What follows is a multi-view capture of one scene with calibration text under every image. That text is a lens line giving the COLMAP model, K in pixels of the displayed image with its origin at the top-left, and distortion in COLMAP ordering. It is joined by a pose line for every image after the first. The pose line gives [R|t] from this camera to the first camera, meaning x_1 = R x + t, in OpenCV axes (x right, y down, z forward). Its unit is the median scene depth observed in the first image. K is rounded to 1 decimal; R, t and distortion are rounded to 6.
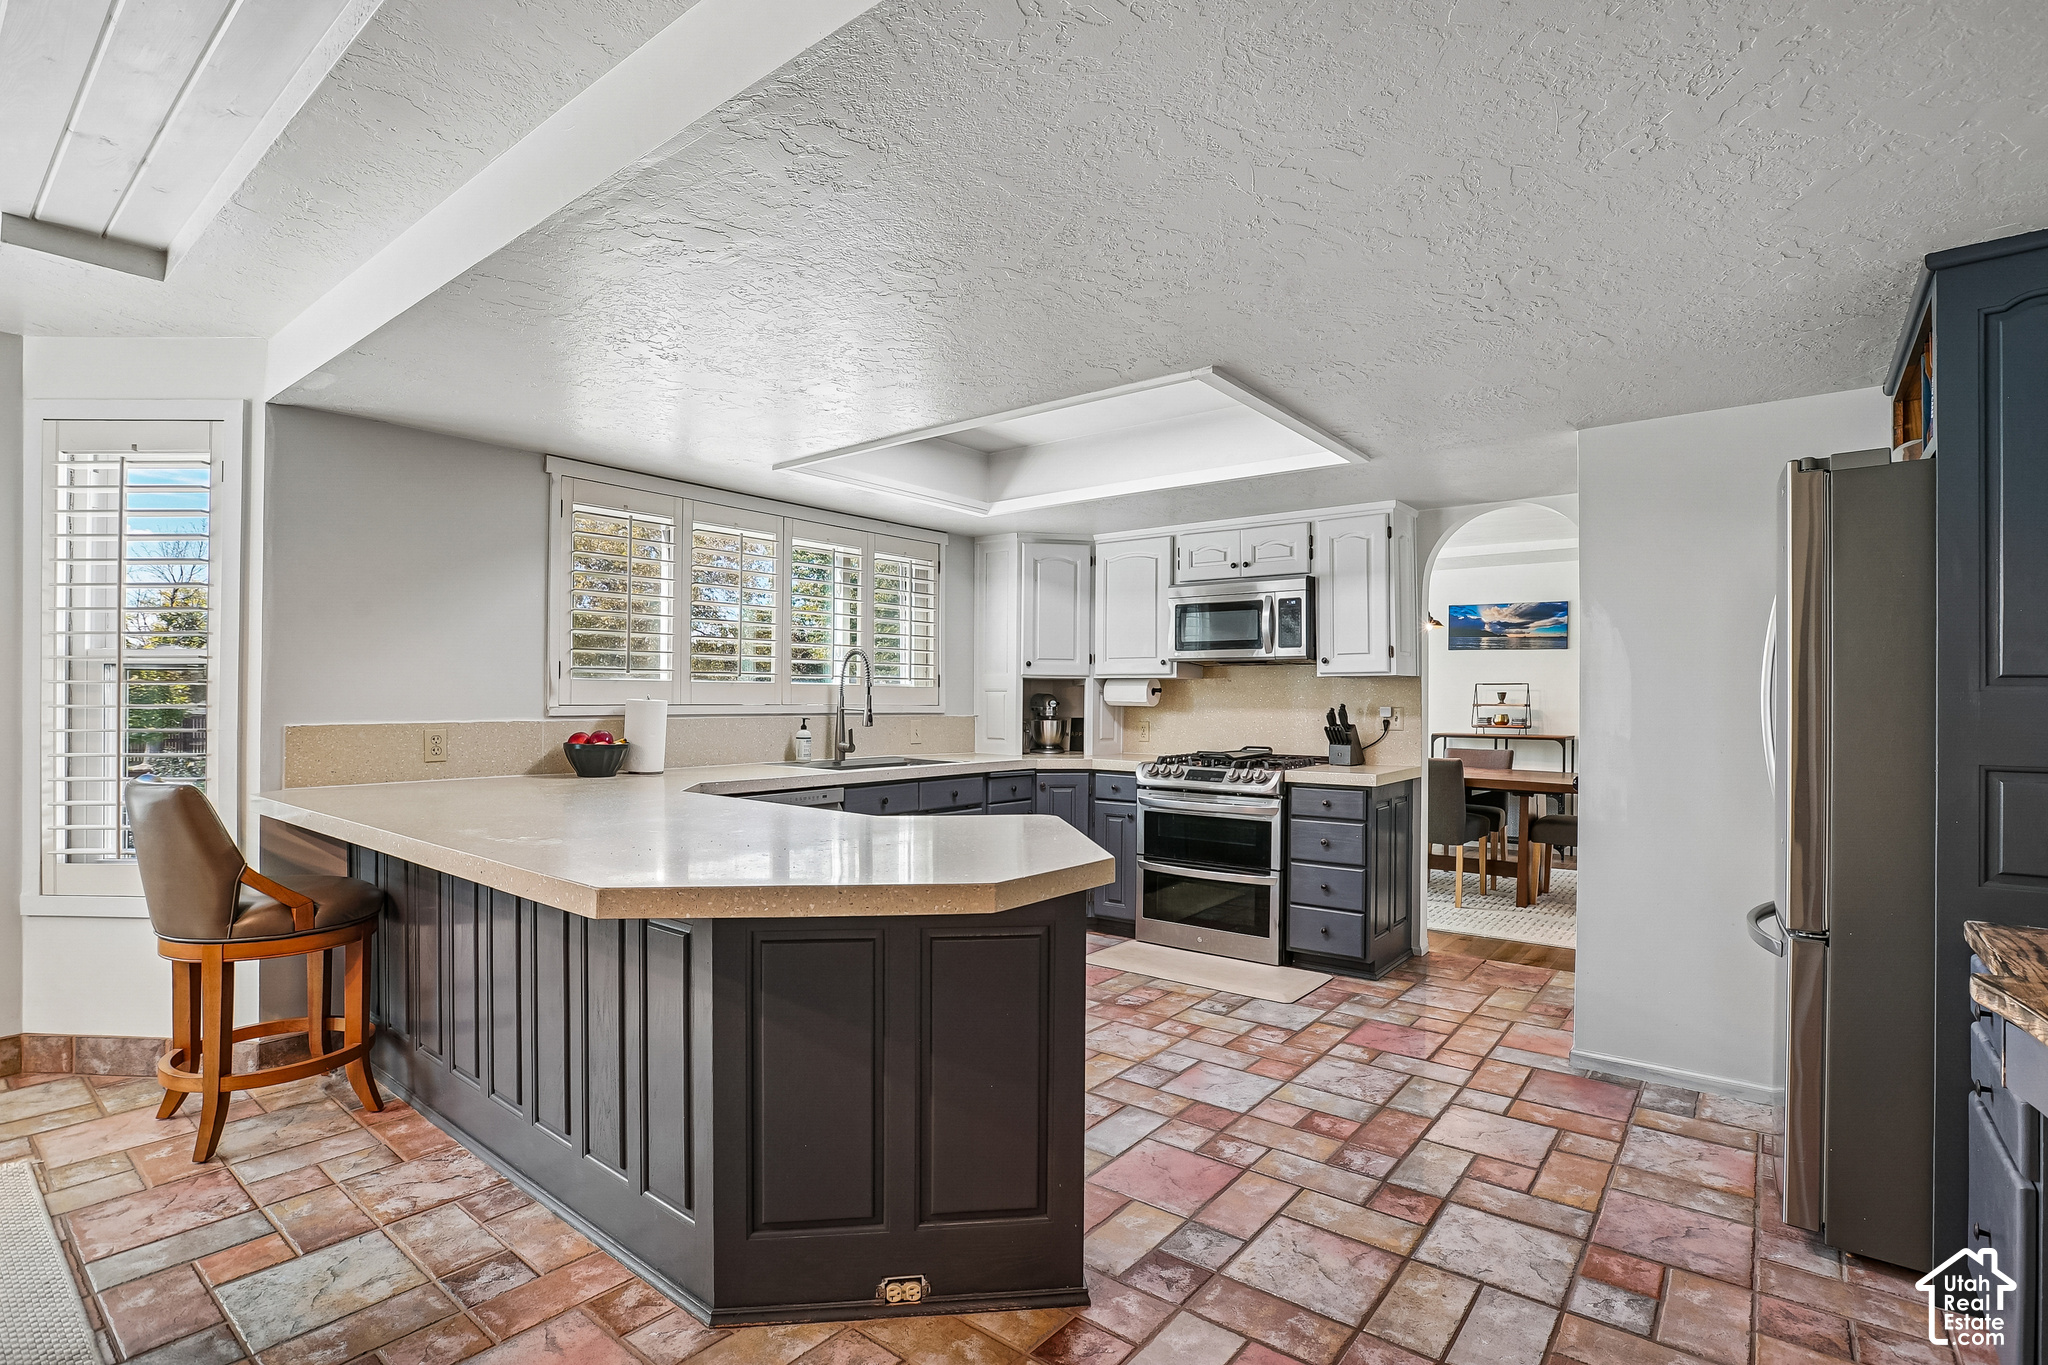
lens RADIAL K [[969.7, 0, 1034.0], [0, 969.7, 693.1], [0, 0, 1]] dist [-0.048240, 0.018502]
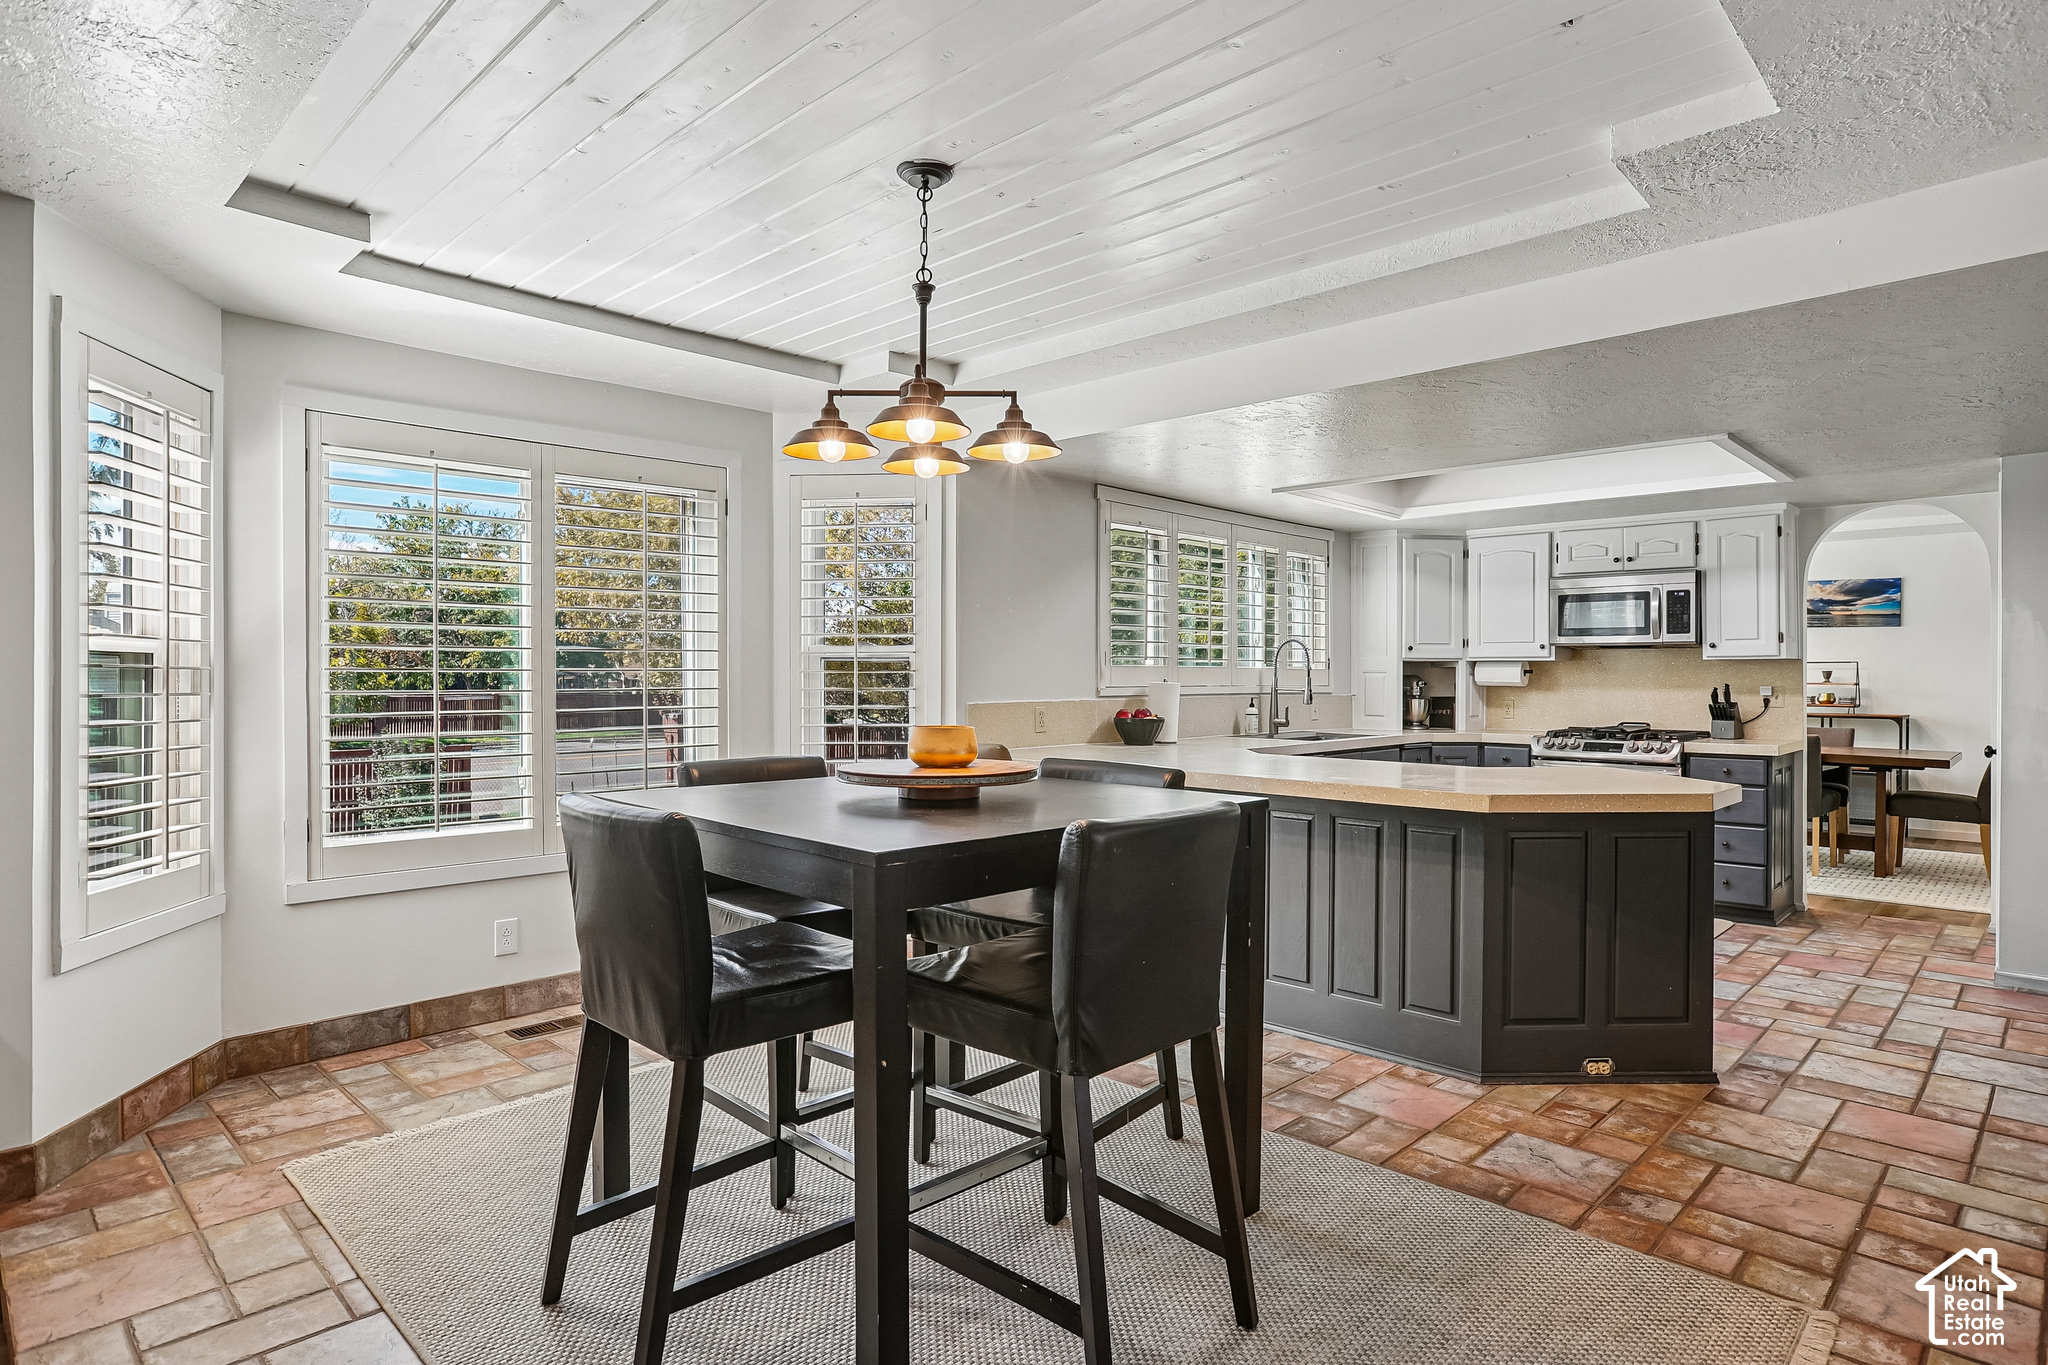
lens RADIAL K [[1111.1, 0, 1072.1], [0, 1111.1, 677.5], [0, 0, 1]] dist [-0.003721, 0.012660]
pose [[0.997094, -0.003356, -0.076107, -0.333646], [0.003875, 0.999970, 0.006682, -0.007732], [0.076082, -0.006958, 0.997077, -0.336158]]
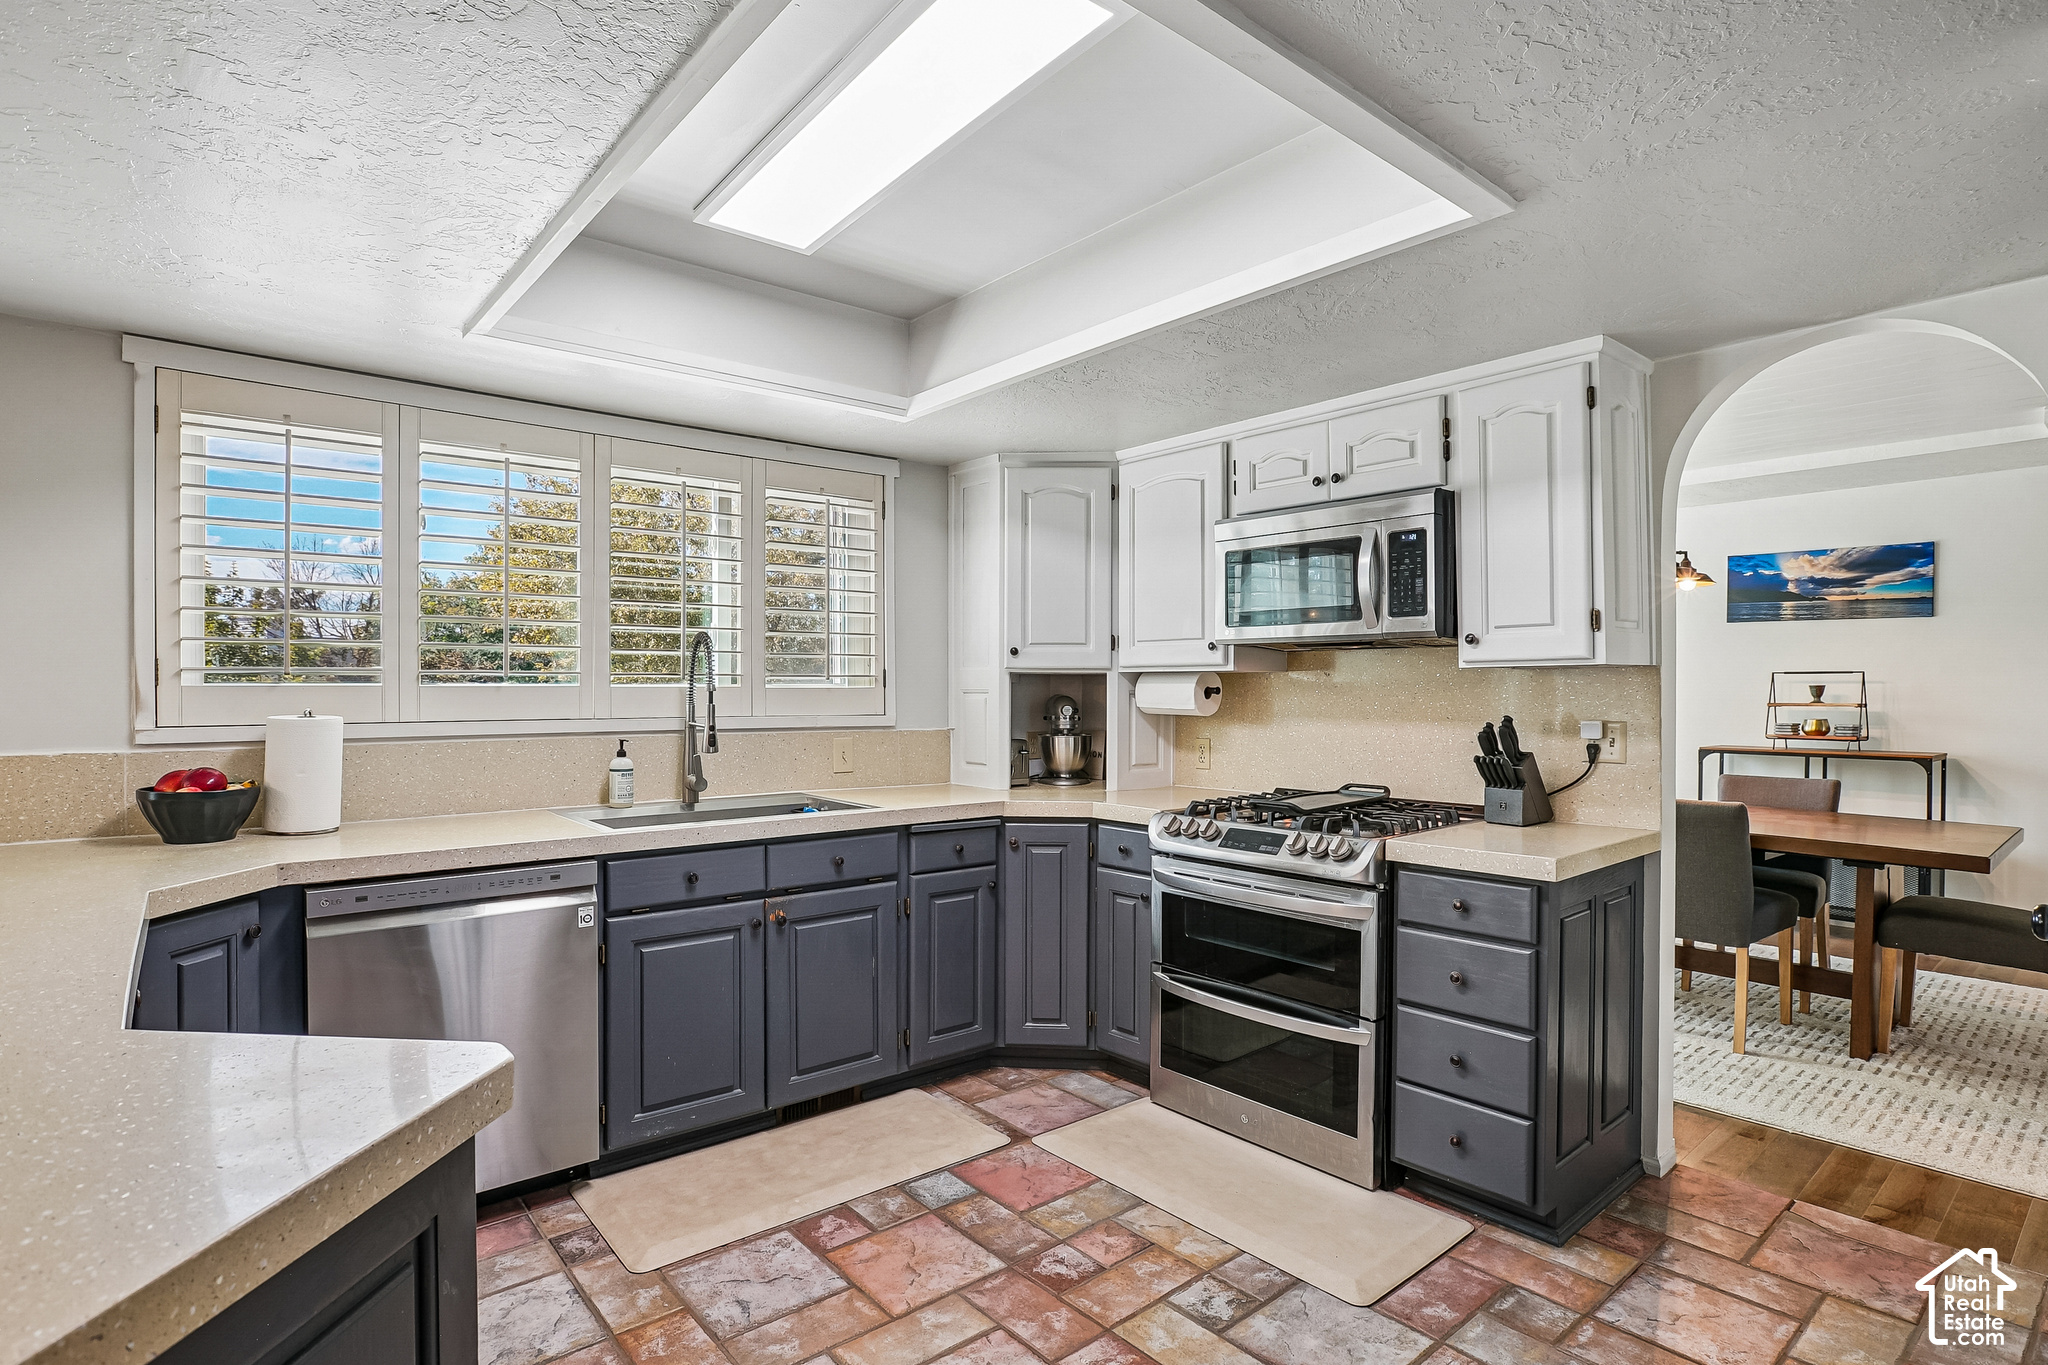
lens RADIAL K [[1037.3, 0, 1029.6], [0, 1037.3, 692.7], [0, 0, 1]] dist [-0.044964, 0.020200]
pose [[0.980034, -0.005525, -0.198753, 0.163979], [0.007377, 0.999936, 0.008577, -0.009322], [0.198692, -0.009872, 0.980012, 0.354049]]
